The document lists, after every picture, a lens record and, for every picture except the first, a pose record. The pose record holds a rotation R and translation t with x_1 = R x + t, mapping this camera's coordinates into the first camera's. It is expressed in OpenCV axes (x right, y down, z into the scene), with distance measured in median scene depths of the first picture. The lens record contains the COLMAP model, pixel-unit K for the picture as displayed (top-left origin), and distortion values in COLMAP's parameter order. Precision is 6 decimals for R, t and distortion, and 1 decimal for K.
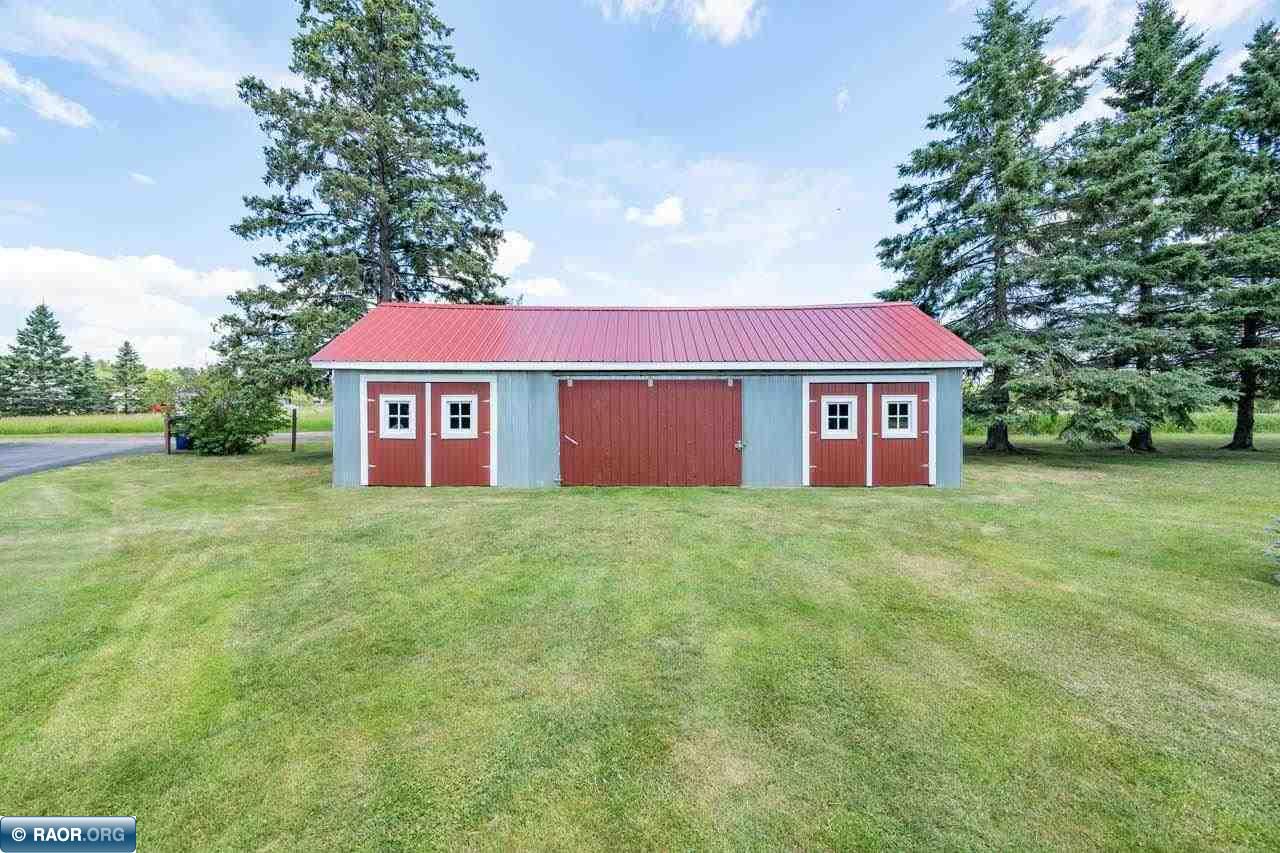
lens RADIAL K [[496.6, 0, 642.4], [0, 496.6, 423.7], [0, 0, 1]] dist [-0.005728, 0.001539]
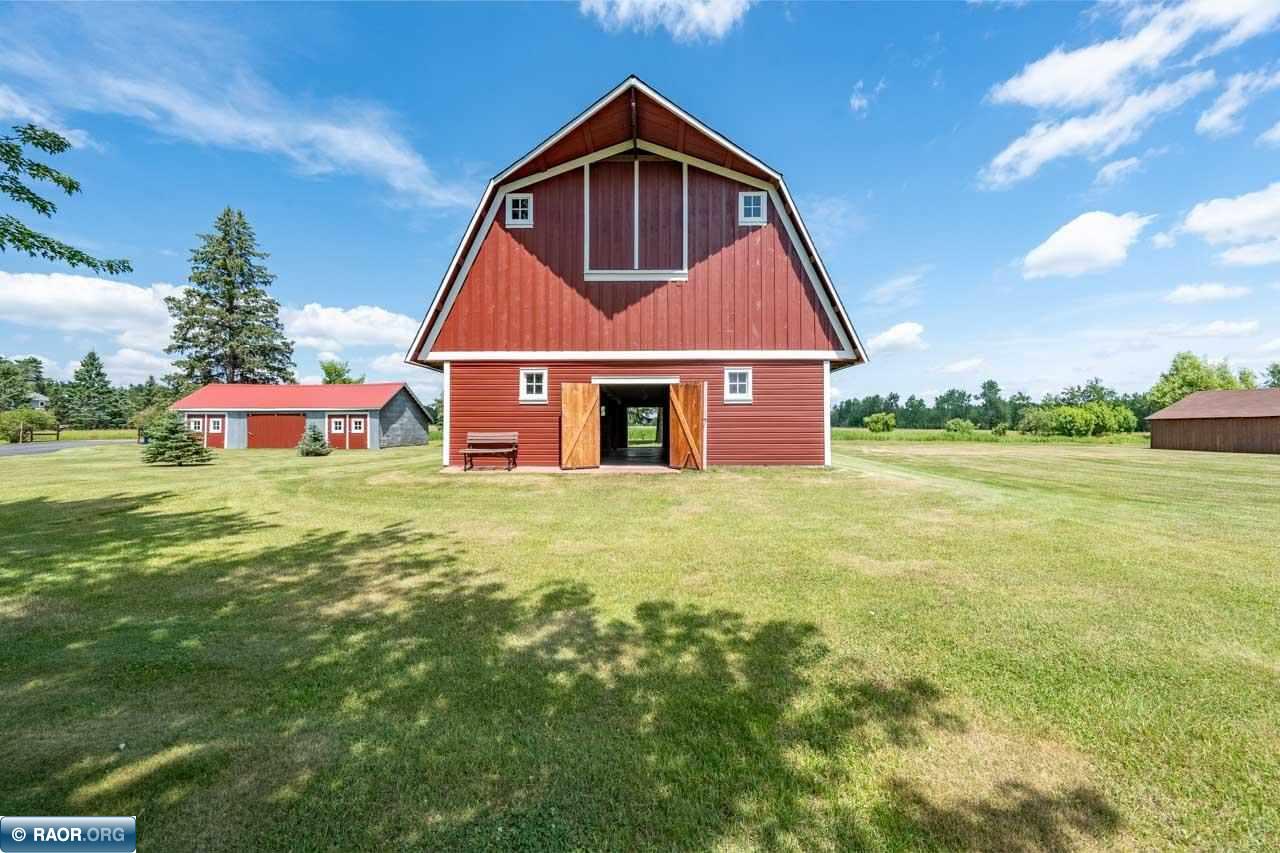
lens RADIAL K [[496.6, 0, 645.2], [0, 496.6, 425.0], [0, 0, 1]] dist [-0.005728, 0.001539]
pose [[0.999244, 0.001163, -0.038869, 1.588610], [-0.002629, 0.999286, -0.037693, 0.059619], [0.038797, 0.037766, 0.998533, -1.290120]]
